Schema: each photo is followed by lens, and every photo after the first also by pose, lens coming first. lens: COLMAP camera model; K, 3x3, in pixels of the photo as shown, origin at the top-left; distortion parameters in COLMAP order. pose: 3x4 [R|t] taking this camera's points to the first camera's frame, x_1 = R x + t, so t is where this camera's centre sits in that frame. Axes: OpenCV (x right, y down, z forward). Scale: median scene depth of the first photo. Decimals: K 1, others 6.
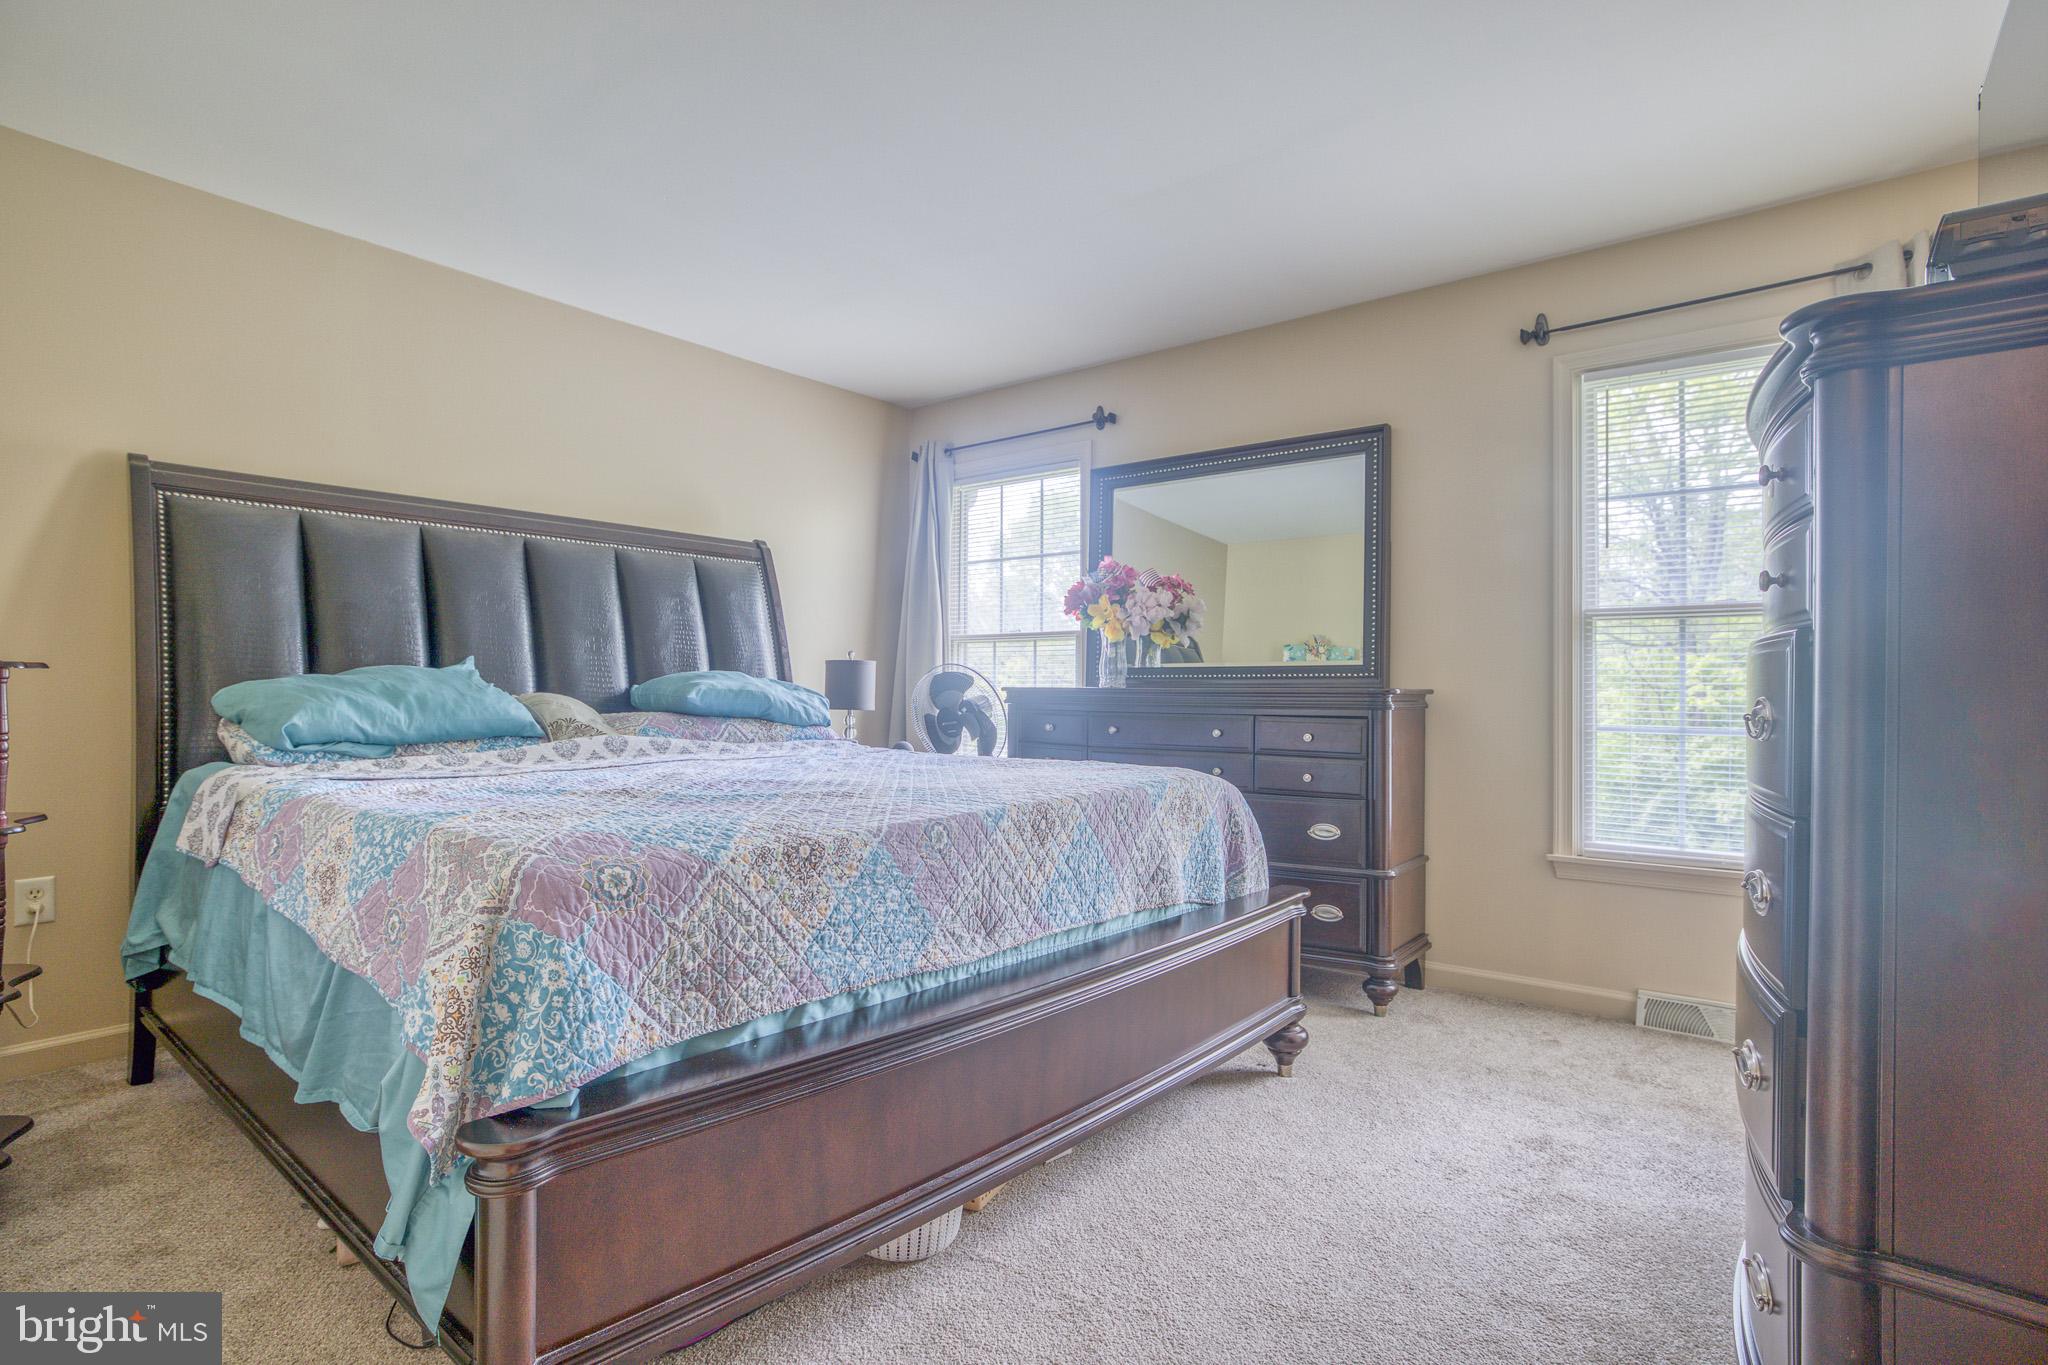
lens RADIAL K [[1016.8, 0, 1027.6], [0, 1016.8, 690.9], [0, 0, 1]] dist [0.001397, 0.000446]
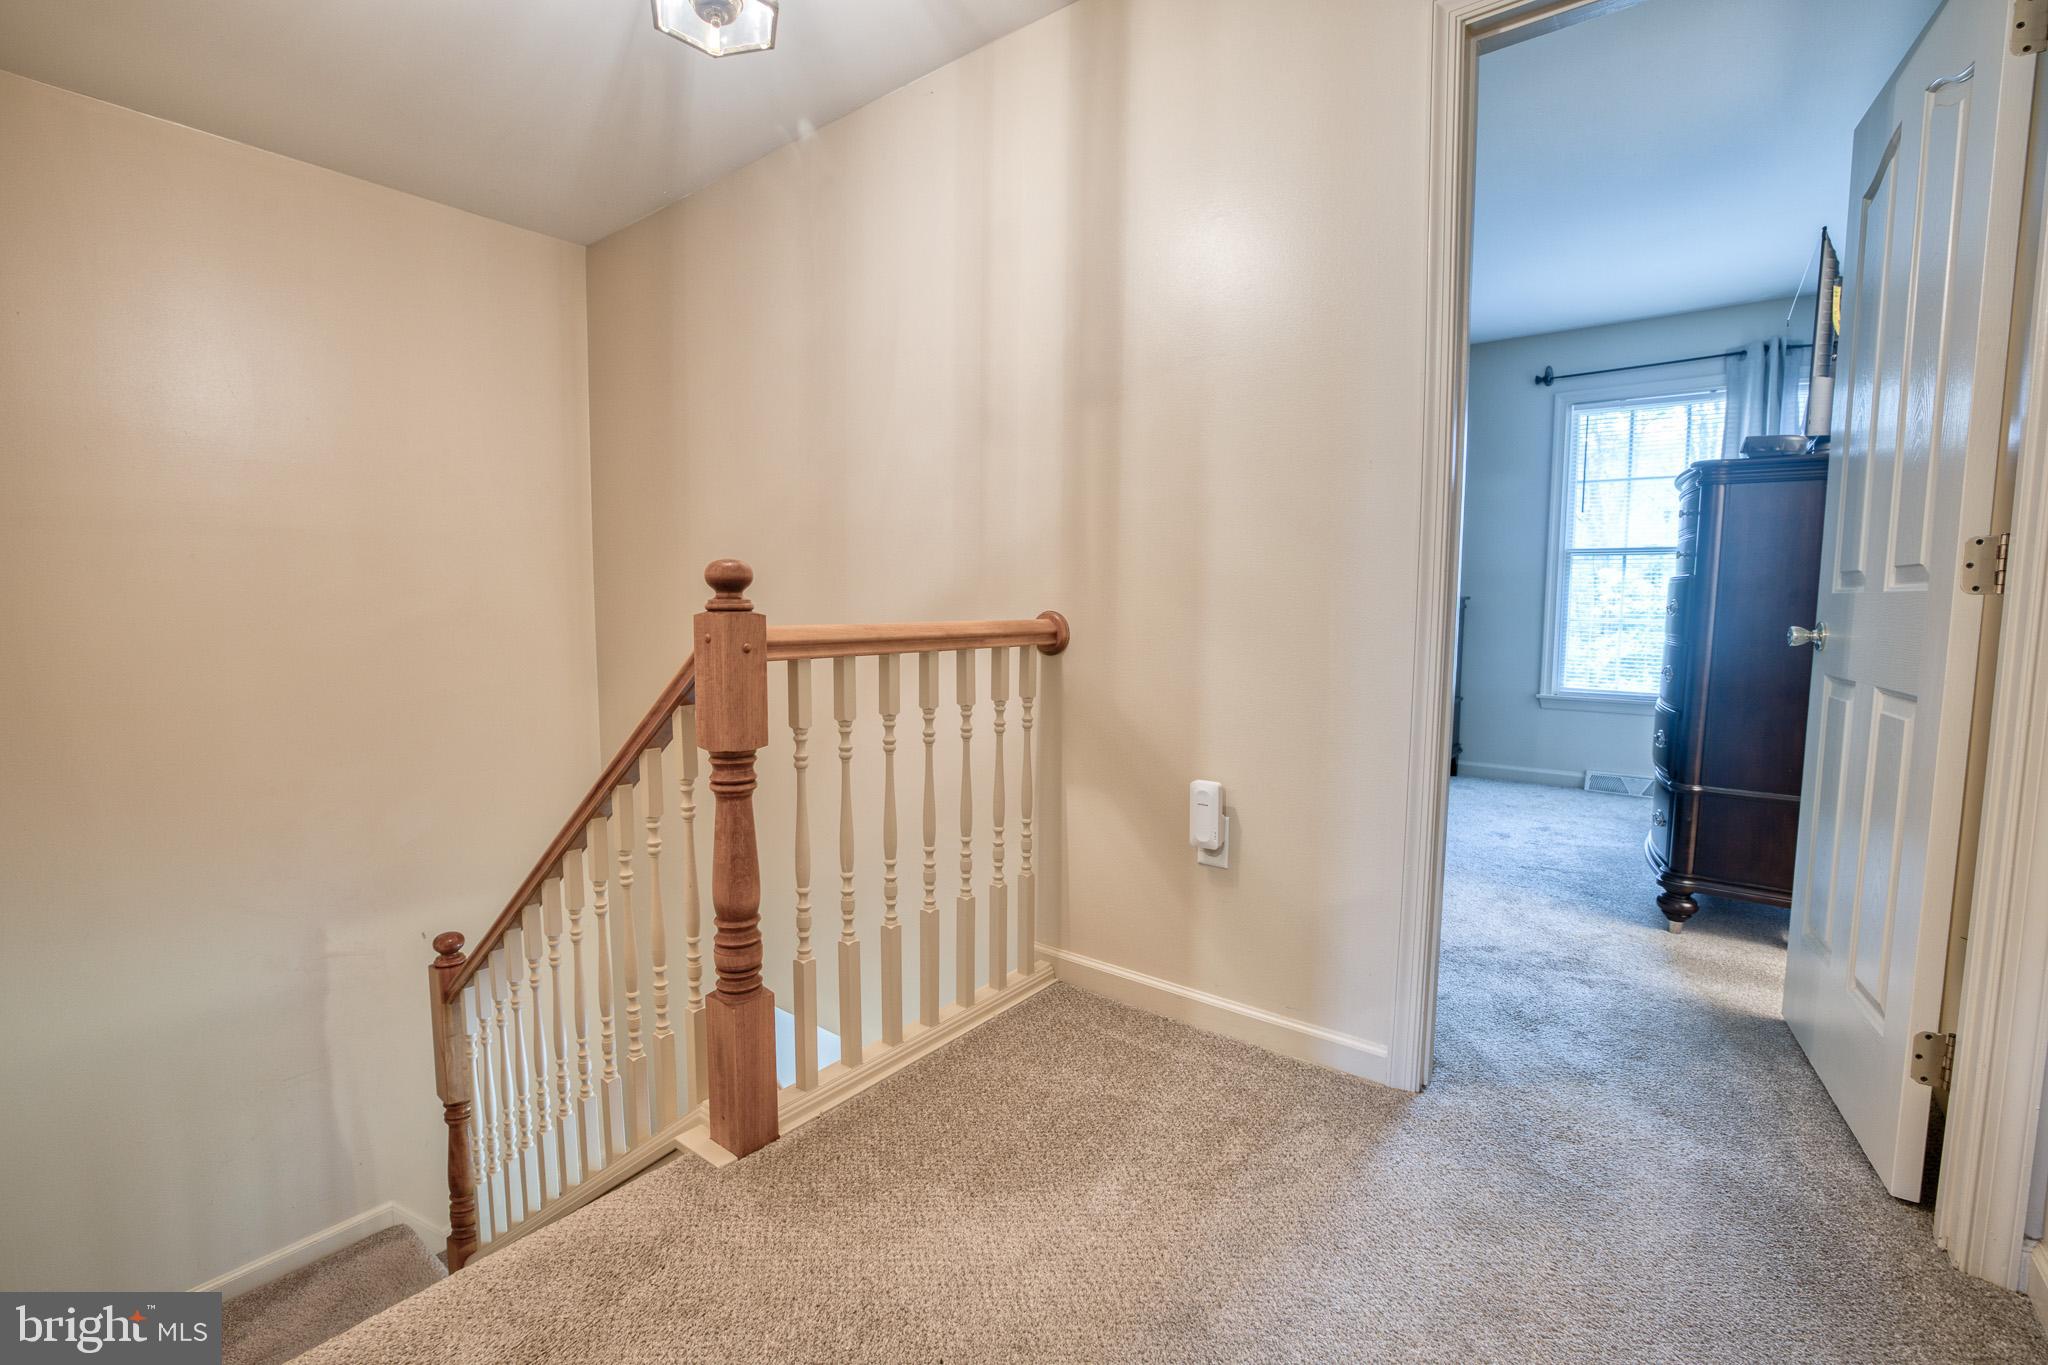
lens RADIAL K [[892.4, 0, 1021.7], [0, 892.4, 680.0], [0, 0, 1]] dist [-0.009116, 0.003779]
pose [[0.999974, -0.000719, 0.007187, -0.378808], [0.000073, 0.995990, 0.089459, 0.004221], [-0.007222, -0.089456, 0.995965, -0.496577]]
